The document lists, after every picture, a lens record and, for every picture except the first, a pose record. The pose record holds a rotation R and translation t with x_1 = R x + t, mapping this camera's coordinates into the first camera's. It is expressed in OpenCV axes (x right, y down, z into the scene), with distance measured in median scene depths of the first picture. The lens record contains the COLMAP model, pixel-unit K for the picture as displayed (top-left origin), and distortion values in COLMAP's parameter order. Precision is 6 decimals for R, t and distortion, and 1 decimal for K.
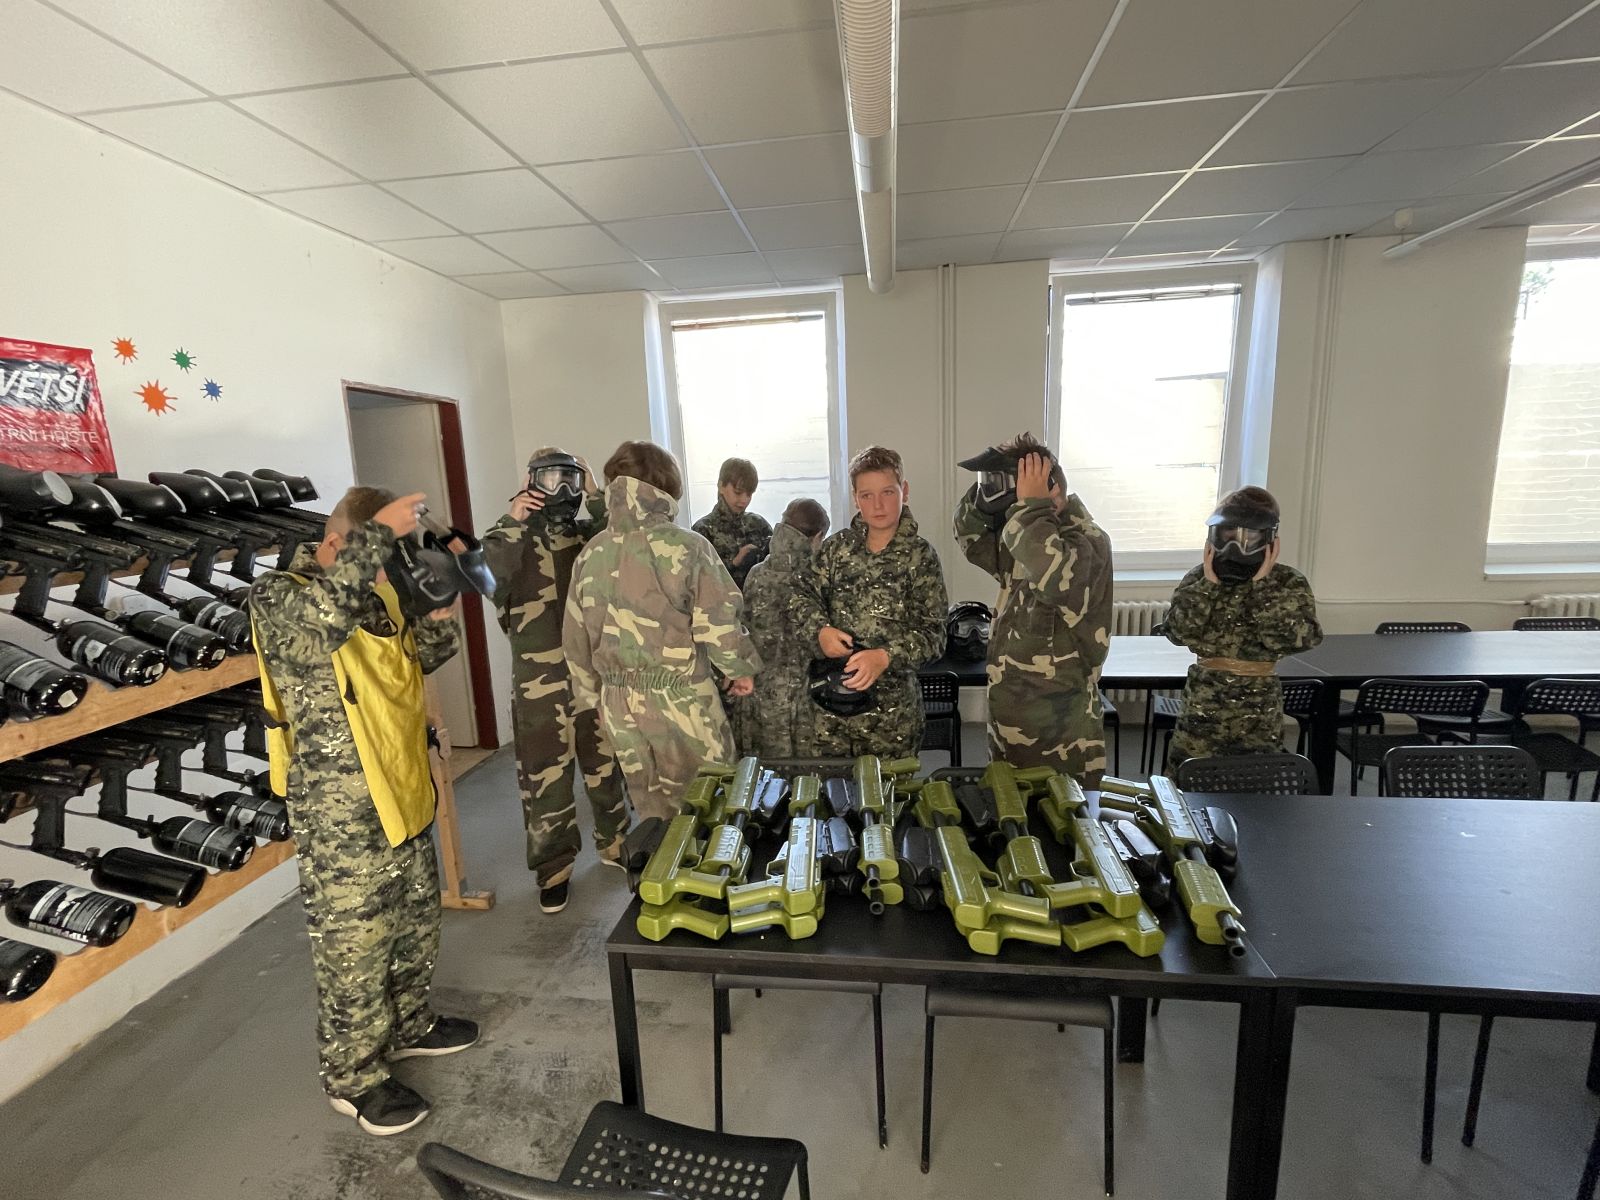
lens RADIAL K [[720.4, 0, 796.0], [0, 720.4, 604.4], [0, 0, 1]] dist [-0.001196, -0.000136]
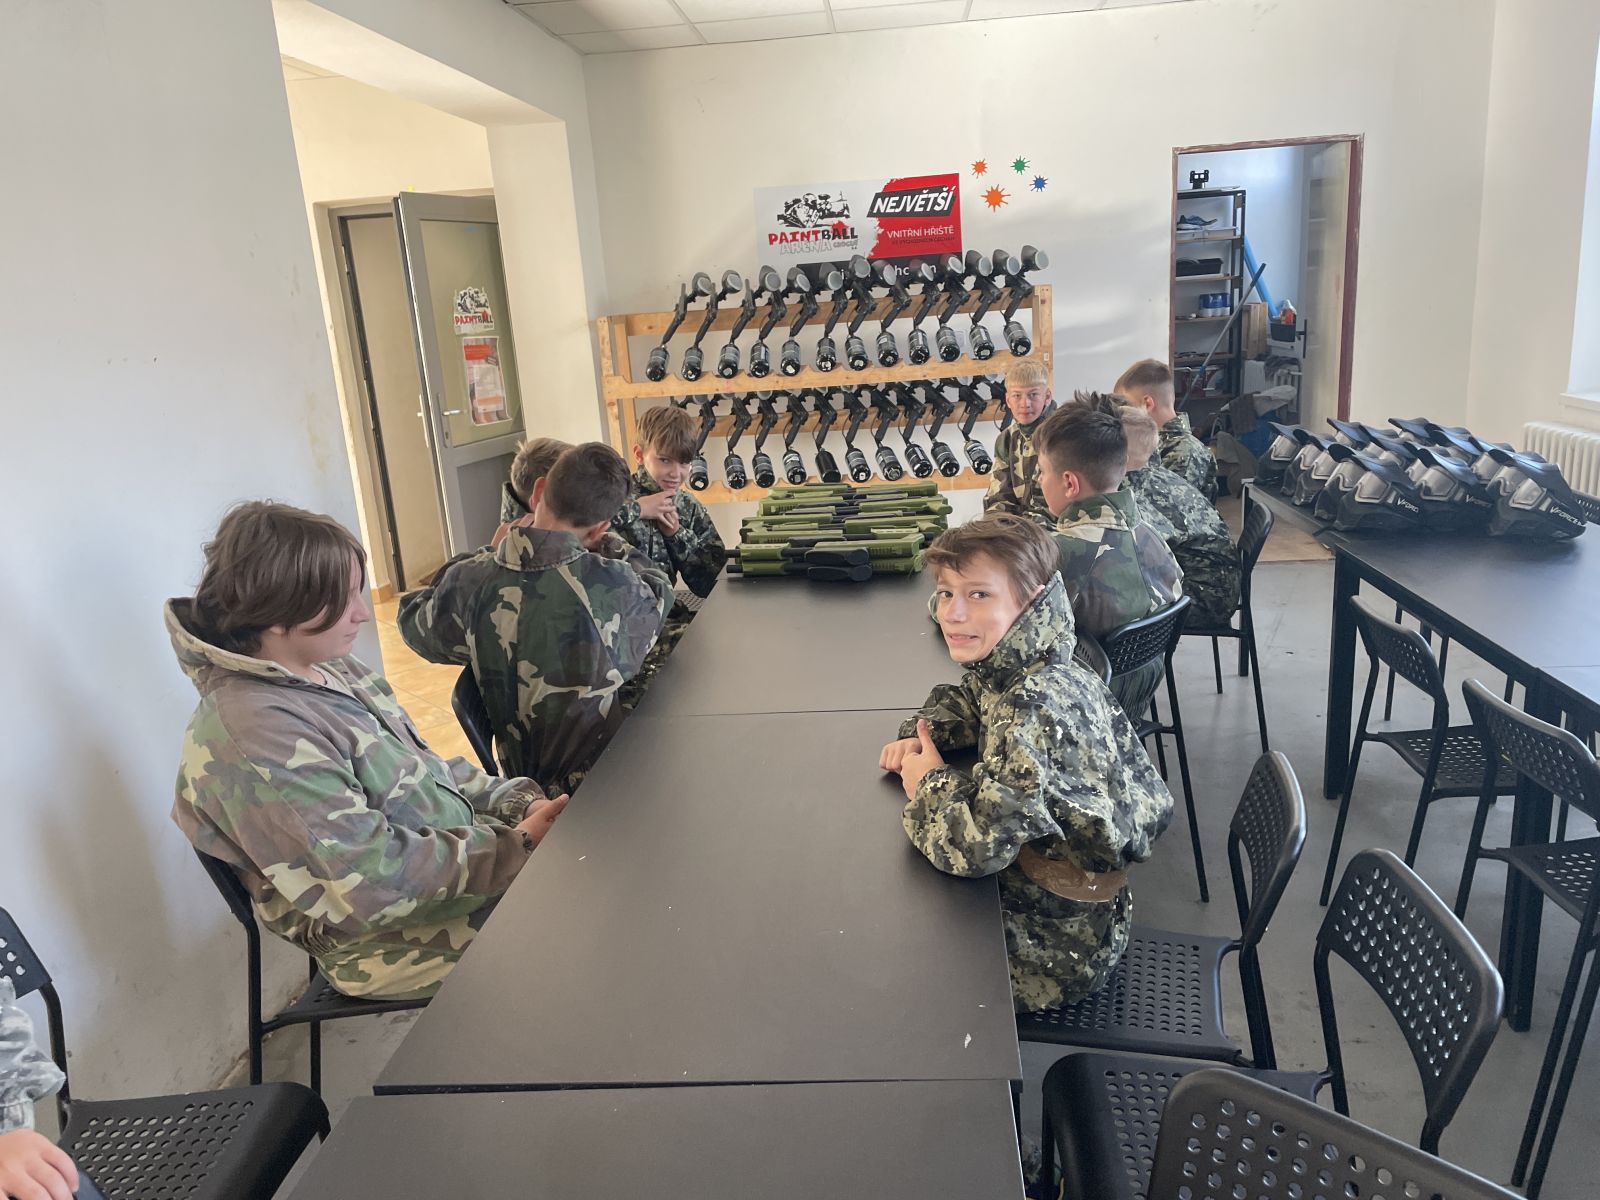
lens RADIAL K [[1213.4, 0, 800.0], [0, 1213.4, 600.0], [0, 0, 1]] dist [0.082449, -0.103486]
pose [[0.049273, 0.284092, -0.957530, 1.688963], [-0.114950, 0.953937, 0.277111, -0.141900], [0.992149, 0.096414, 0.079659, 0.457575]]
